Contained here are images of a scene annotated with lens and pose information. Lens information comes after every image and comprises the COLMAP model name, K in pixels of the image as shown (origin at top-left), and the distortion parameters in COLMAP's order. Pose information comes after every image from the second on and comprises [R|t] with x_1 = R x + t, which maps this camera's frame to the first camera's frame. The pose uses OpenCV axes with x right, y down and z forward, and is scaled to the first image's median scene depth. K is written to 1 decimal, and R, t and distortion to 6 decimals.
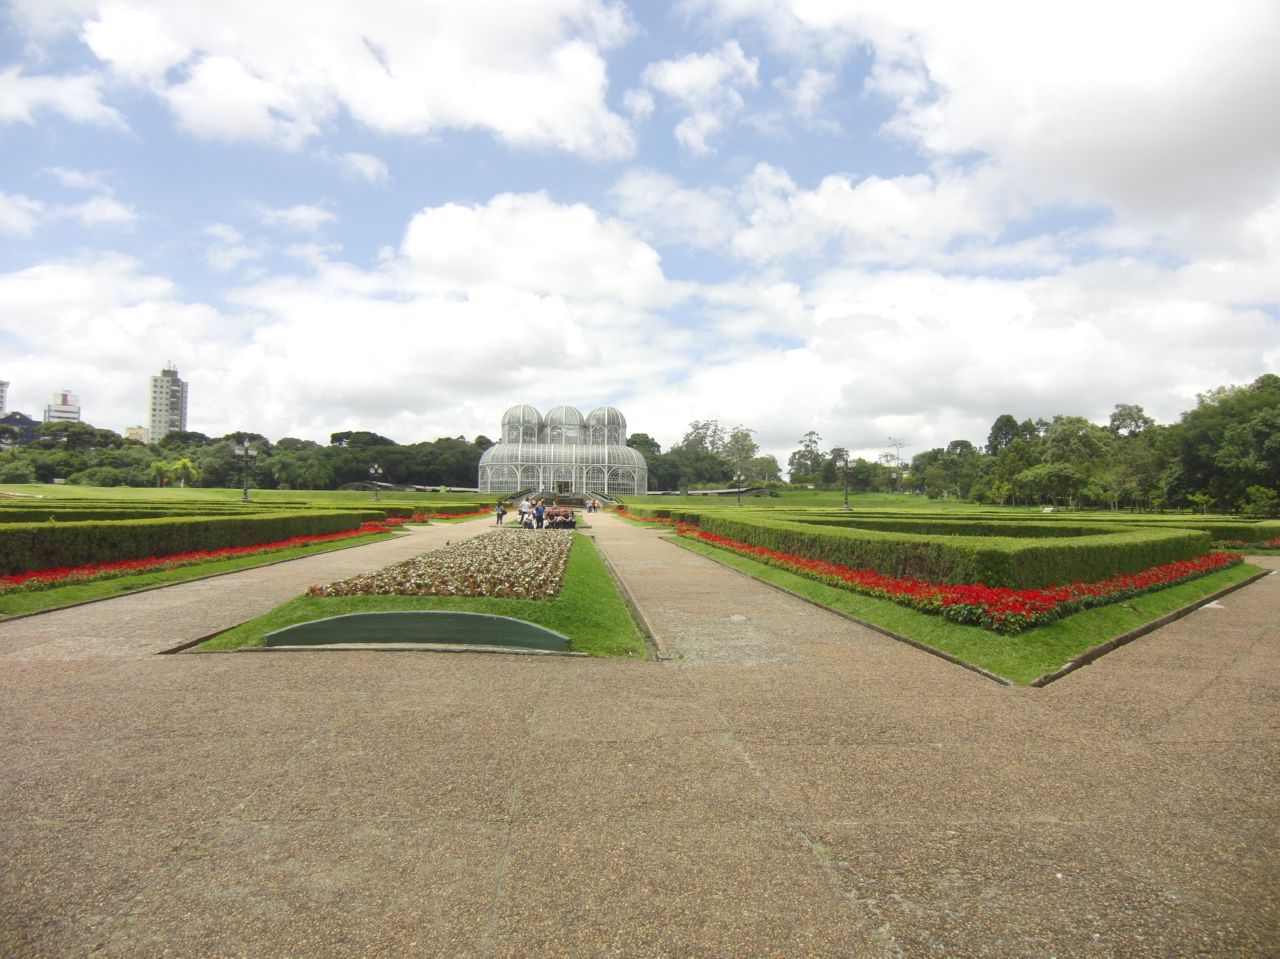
lens RADIAL K [[888.2, 0, 640.0], [0, 888.2, 479.5], [0, 0, 1]] dist [-0.005772, -0.000289]
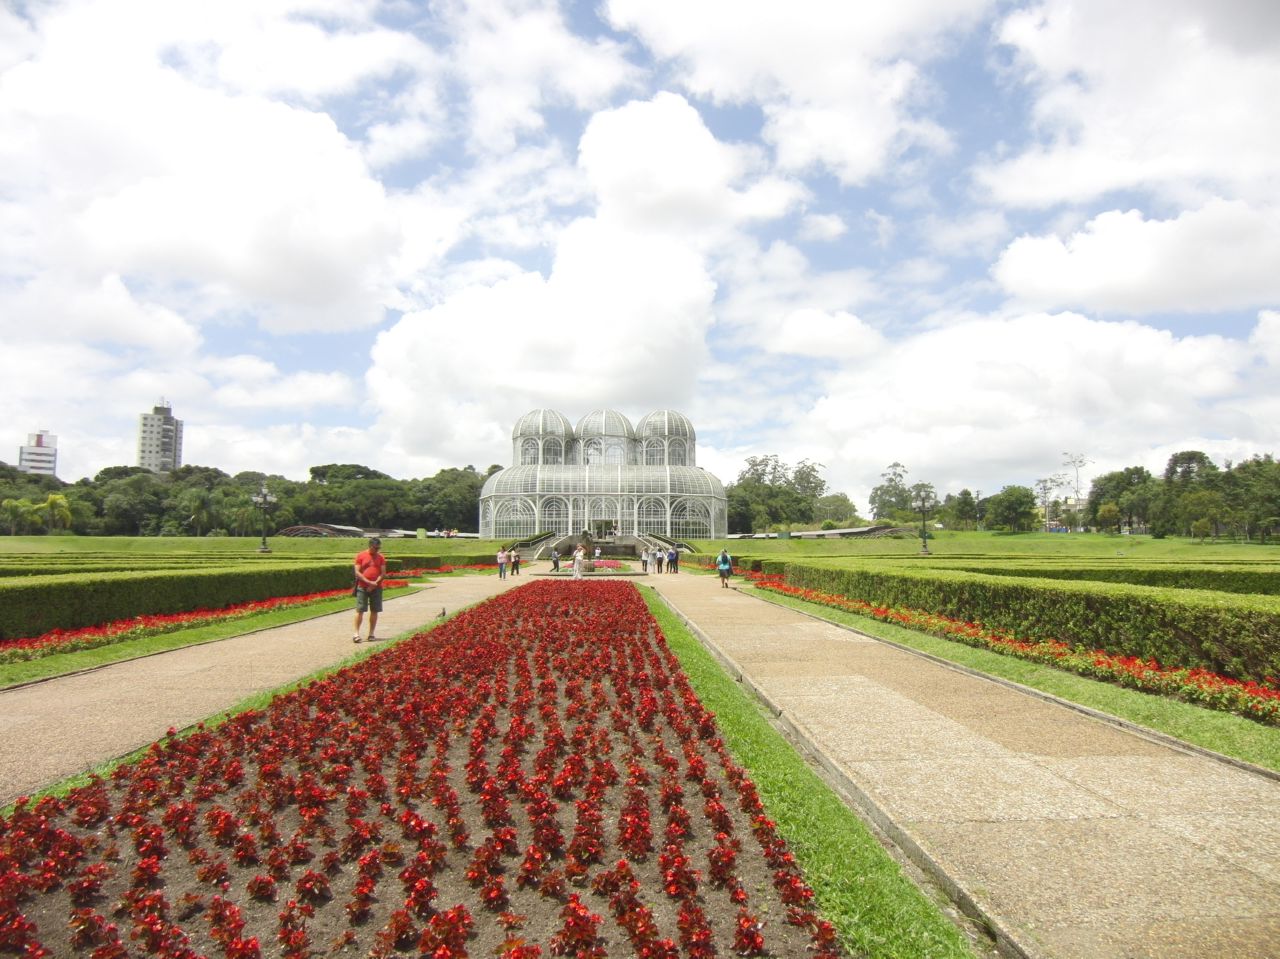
lens RADIAL K [[888.2, 0, 640.0], [0, 888.2, 479.5], [0, 0, 1]] dist [-0.005772, -0.000289]
pose [[0.998949, -0.015093, -0.043273, -0.022071], [0.012780, 0.998500, -0.053238, 0.005628], [0.044012, 0.052630, 0.997644, 0.246624]]
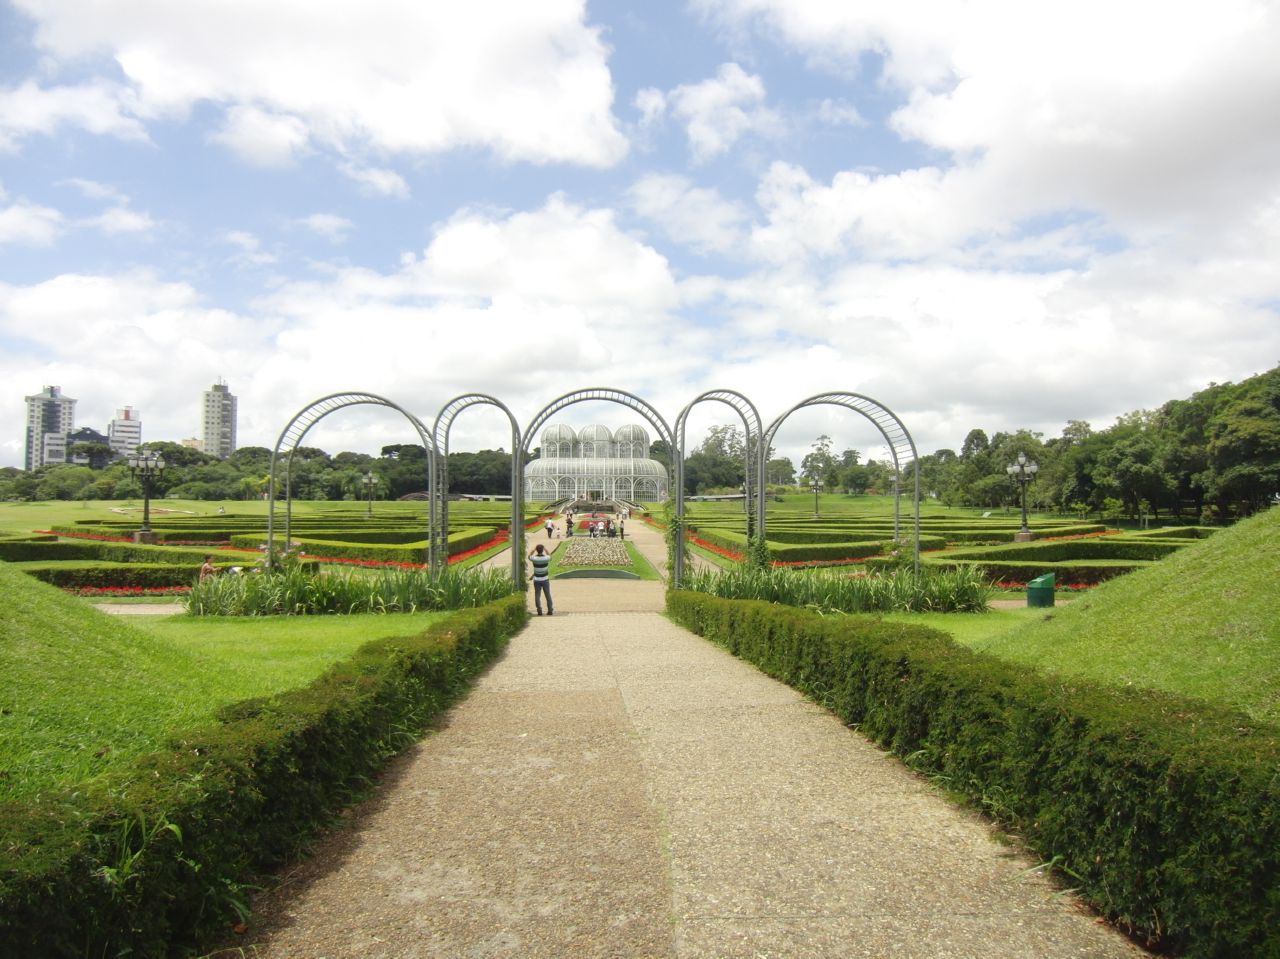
lens RADIAL K [[893.9, 0, 640.0], [0, 893.9, 479.5], [0, 0, 1]] dist [-0.005683, 0.000768]
pose [[0.999622, -0.012305, -0.024582, 0.000327], [0.012341, 0.999923, 0.001316, -0.009384], [0.024564, -0.001619, 0.999697, -0.117397]]
